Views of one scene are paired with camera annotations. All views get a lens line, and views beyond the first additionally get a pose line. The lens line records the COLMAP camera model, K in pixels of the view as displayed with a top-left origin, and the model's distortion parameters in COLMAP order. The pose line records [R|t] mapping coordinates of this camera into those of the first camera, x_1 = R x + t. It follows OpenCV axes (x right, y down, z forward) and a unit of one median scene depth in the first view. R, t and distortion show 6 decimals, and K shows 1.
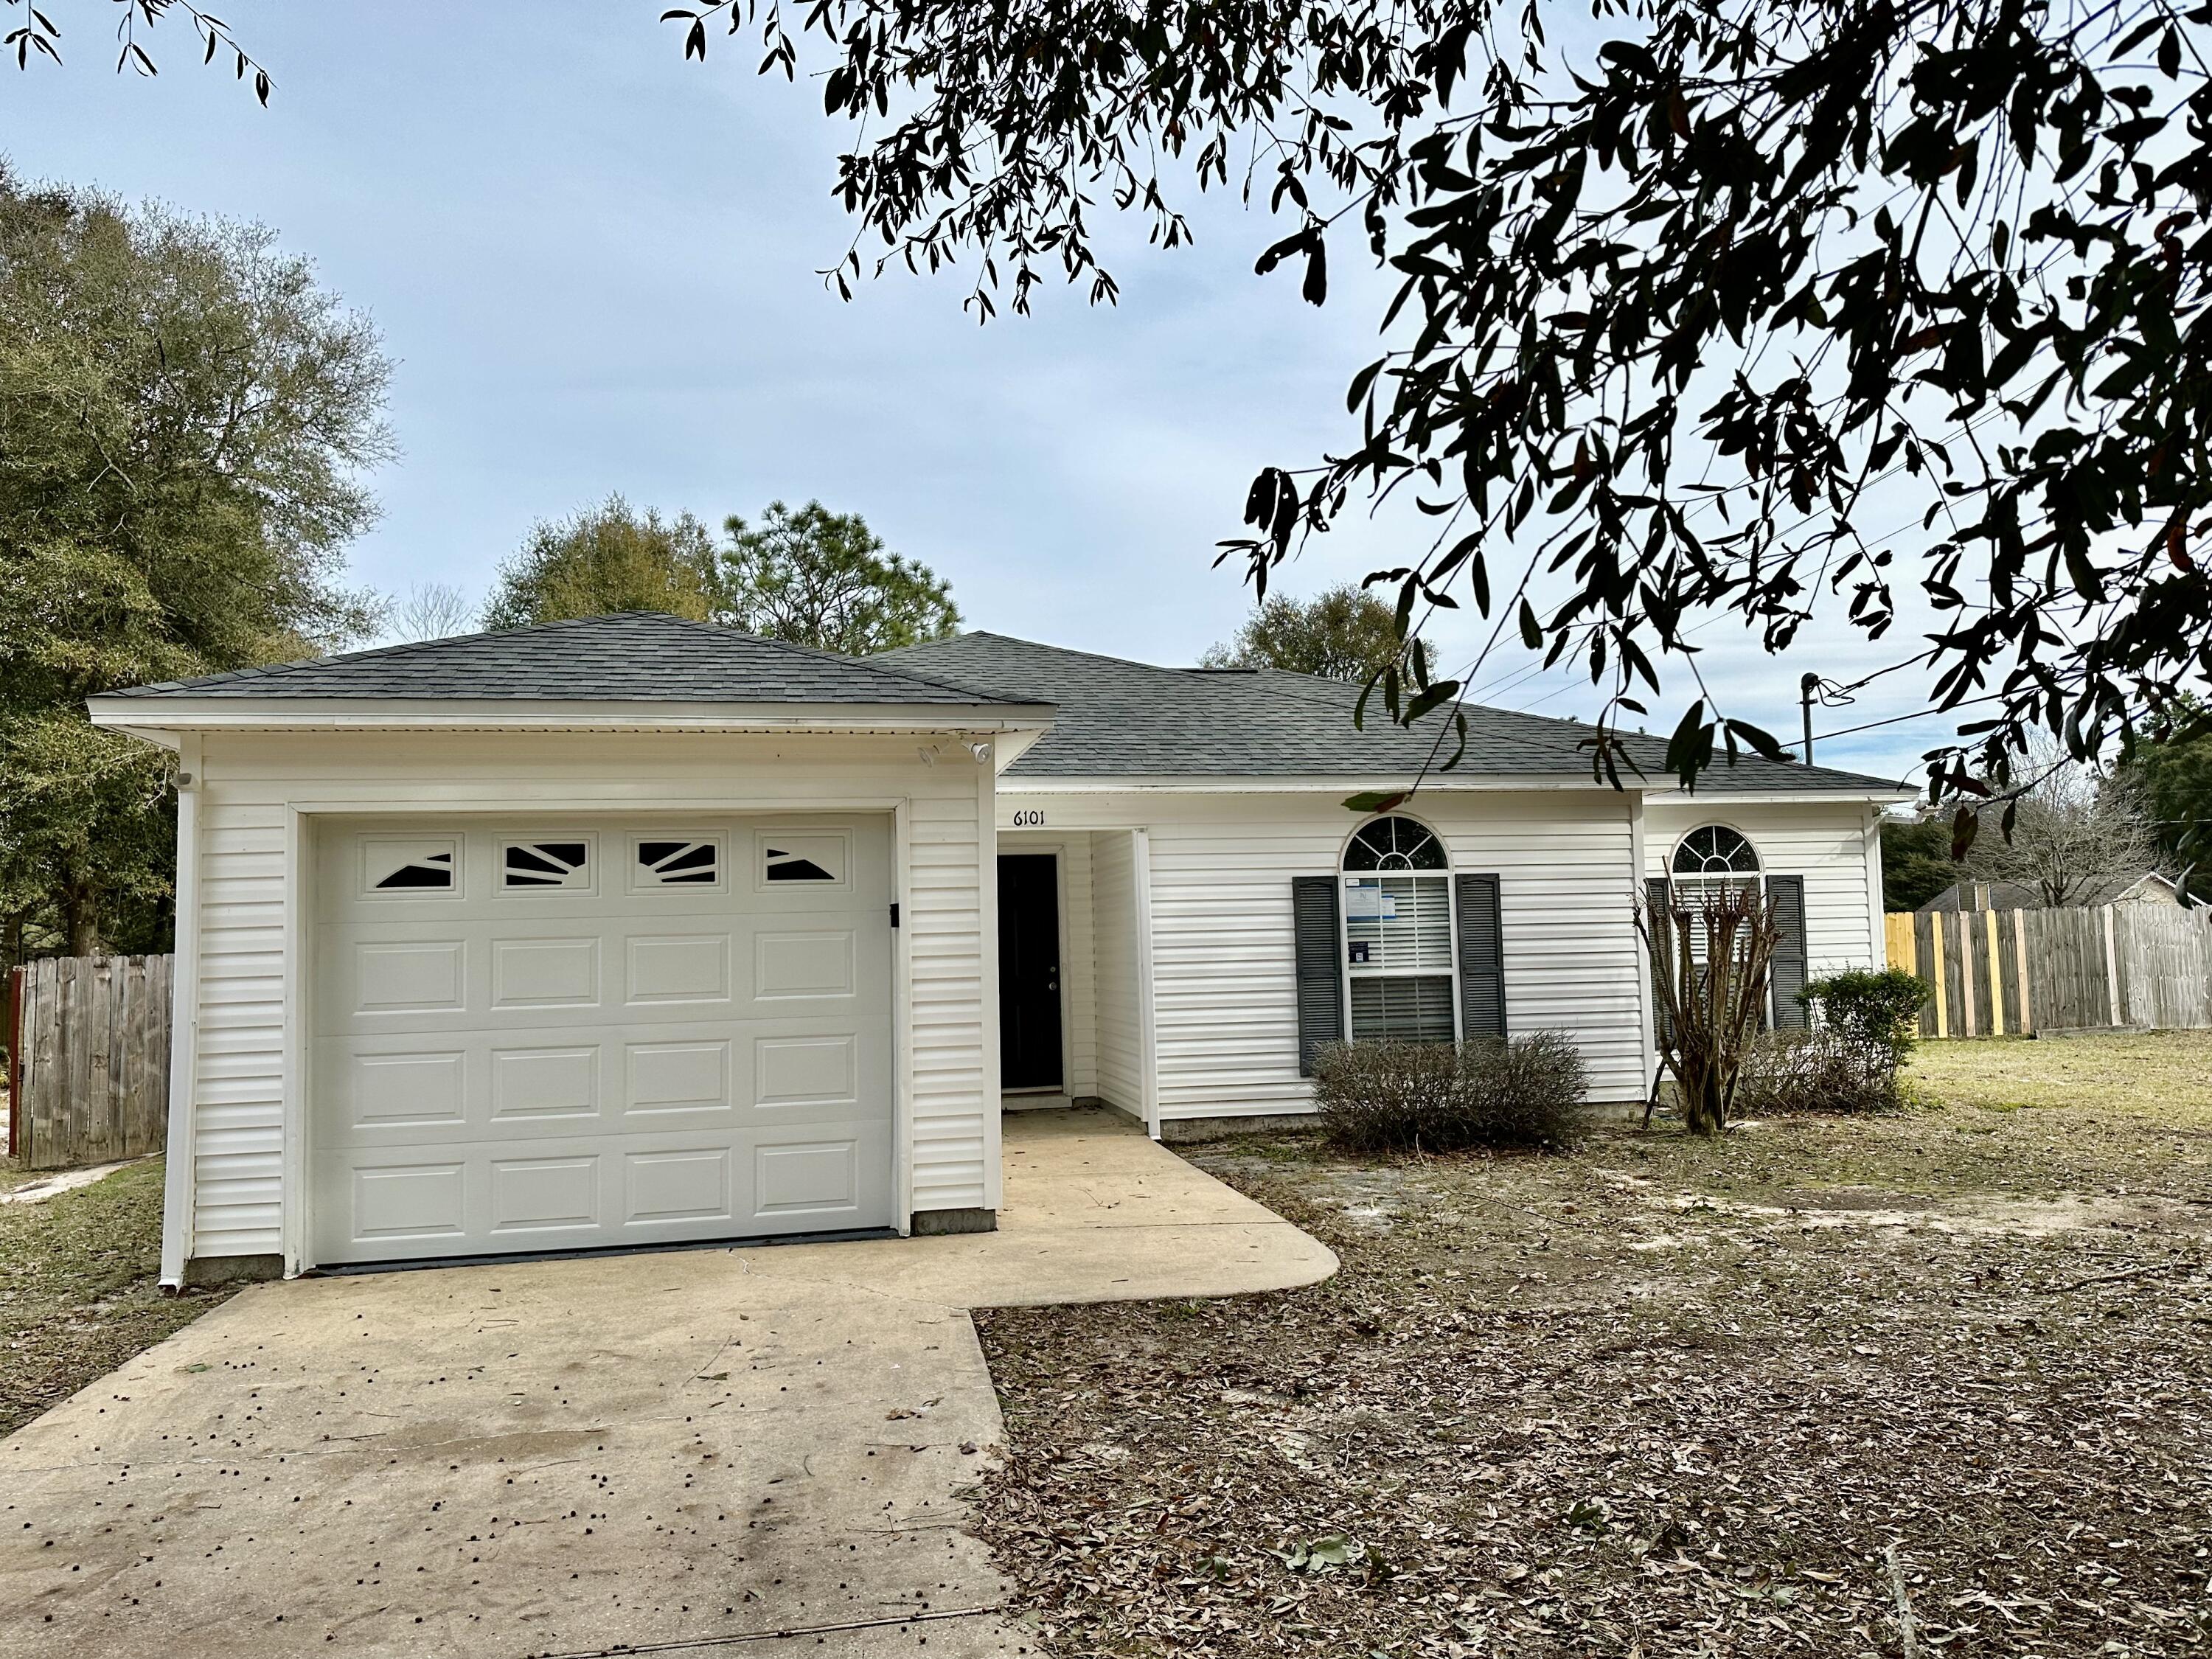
lens RADIAL K [[1540.7, 0, 1127.7], [0, 1540.7, 828.1], [0, 0, 1]] dist [0.073227, -0.096747]
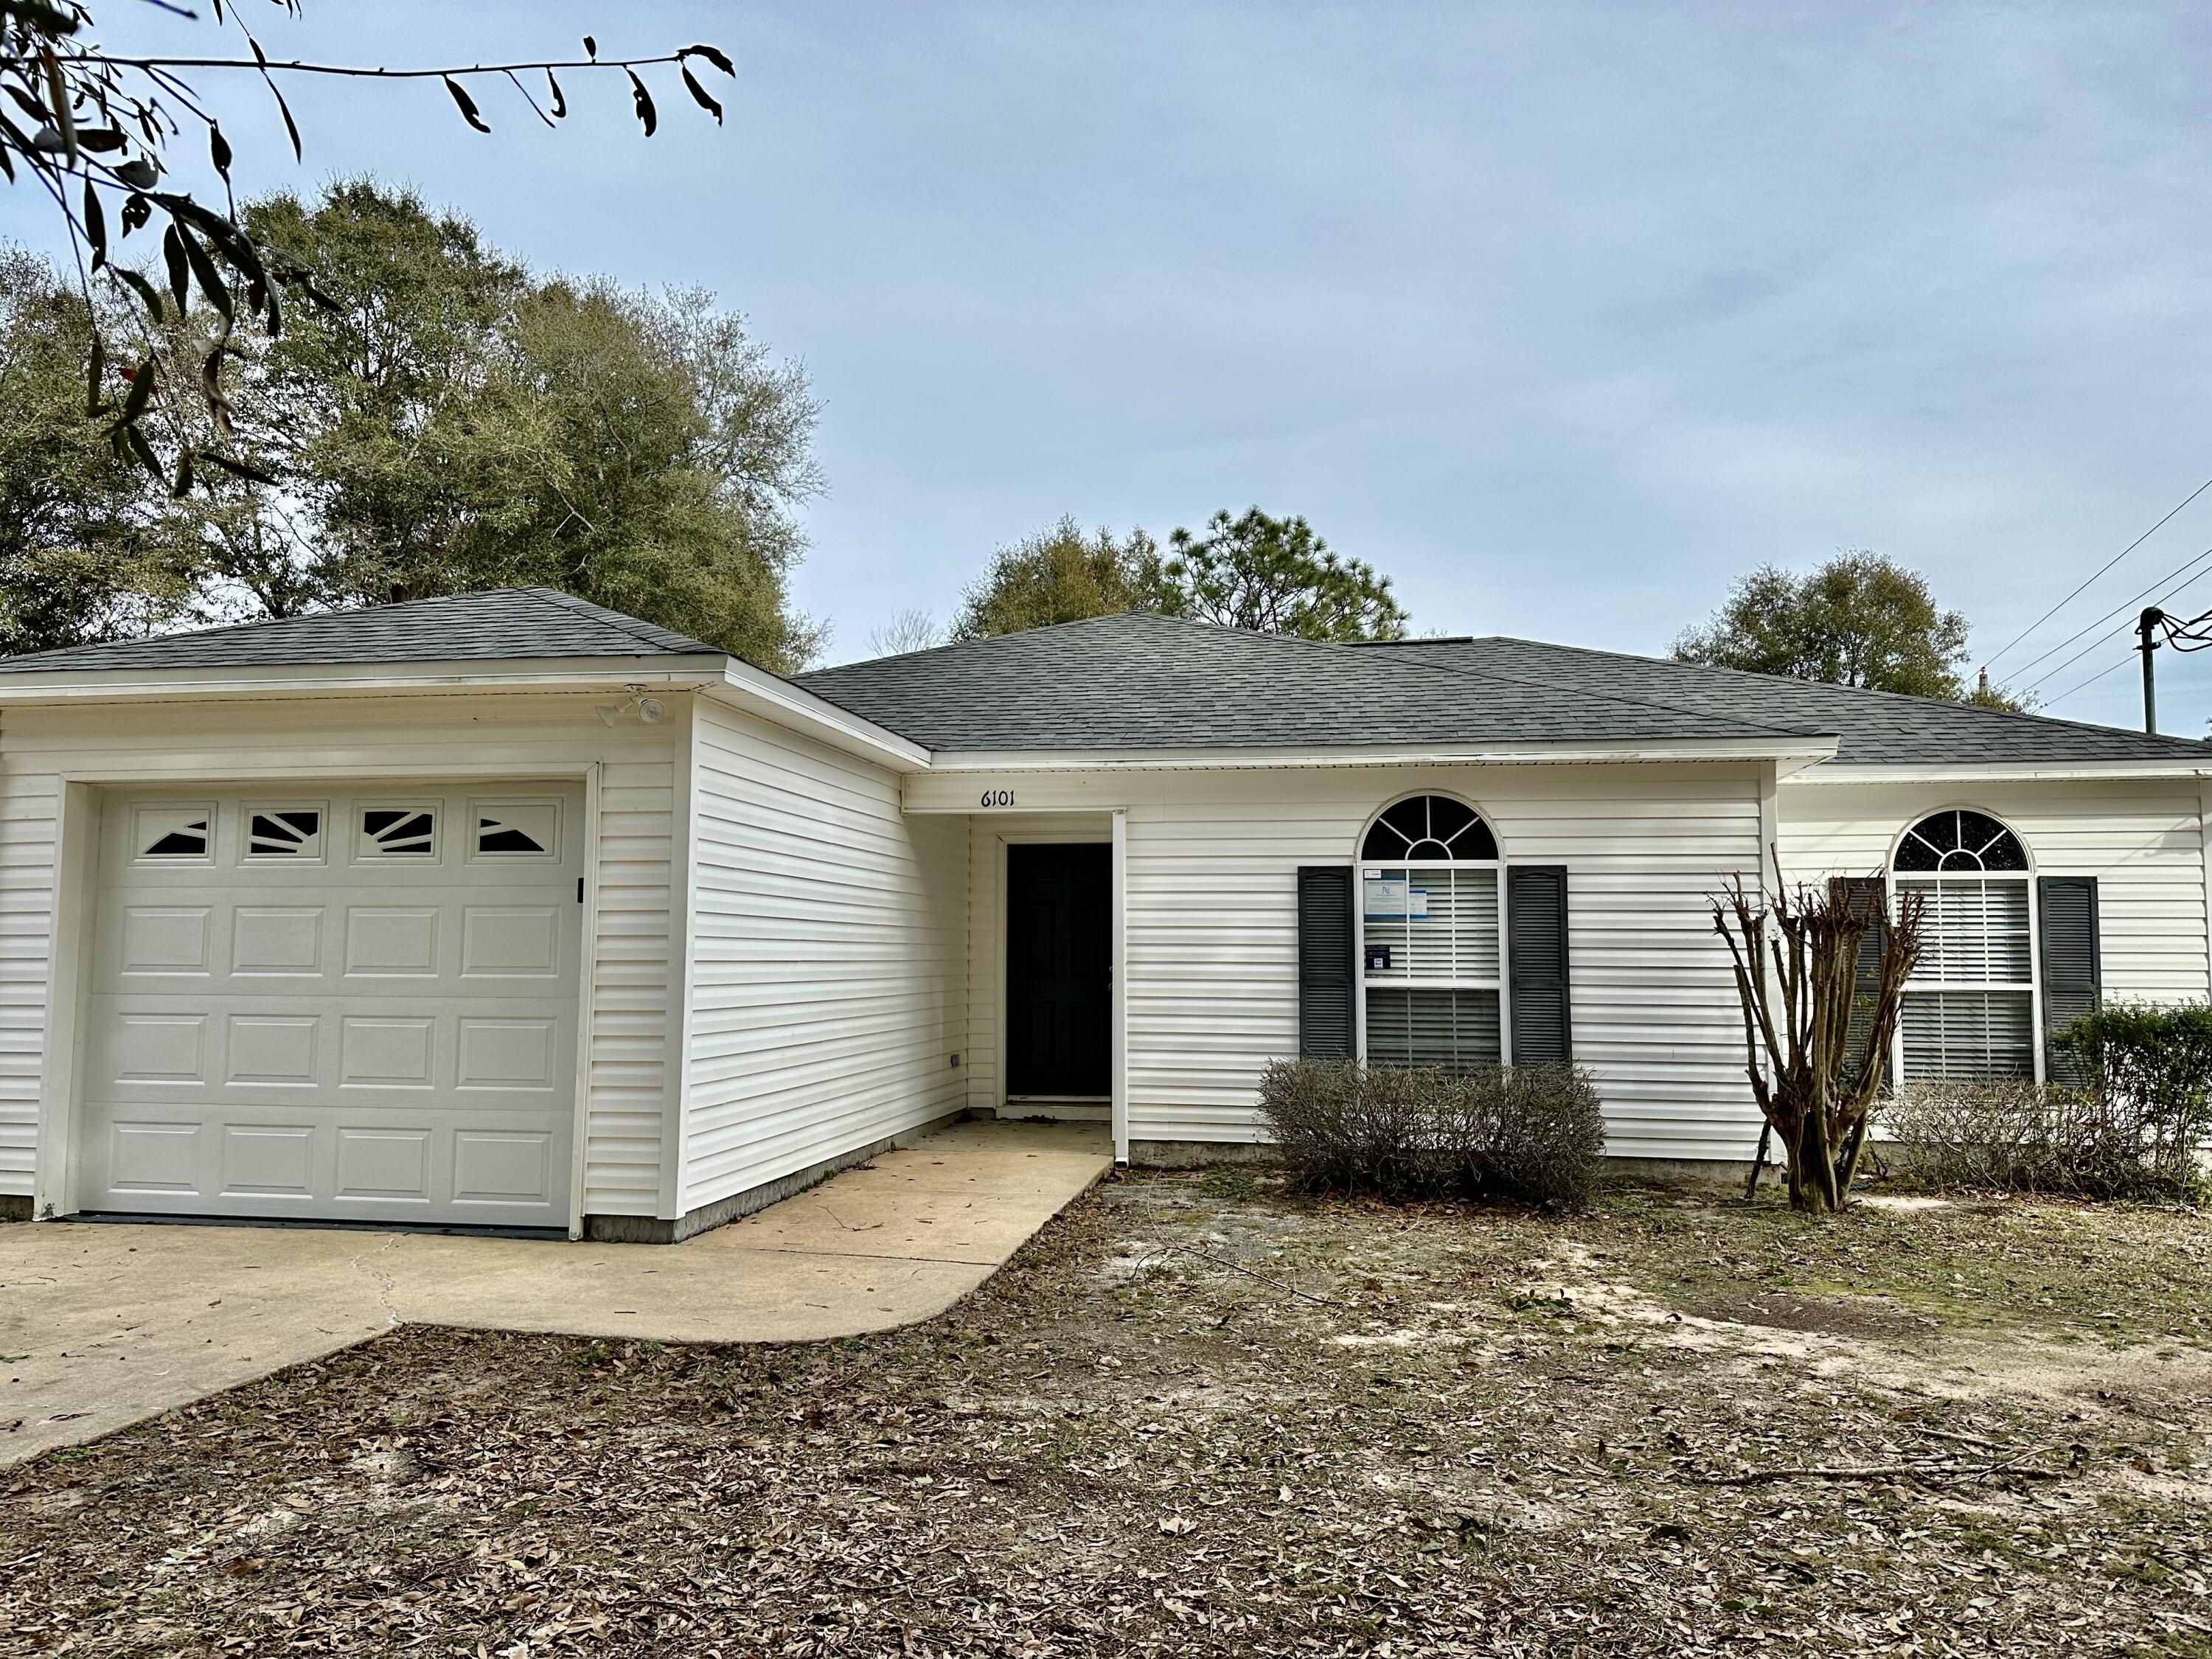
lens RADIAL K [[1540.7, 0, 1193.4], [0, 1540.7, 840.2], [0, 0, 1]] dist [0.073227, -0.096747]
pose [[0.932731, 0.001399, -0.360572, 0.359921], [-0.002802, 0.999990, -0.003368, 0.020060], [0.360563, 0.004152, 0.932725, 0.185109]]
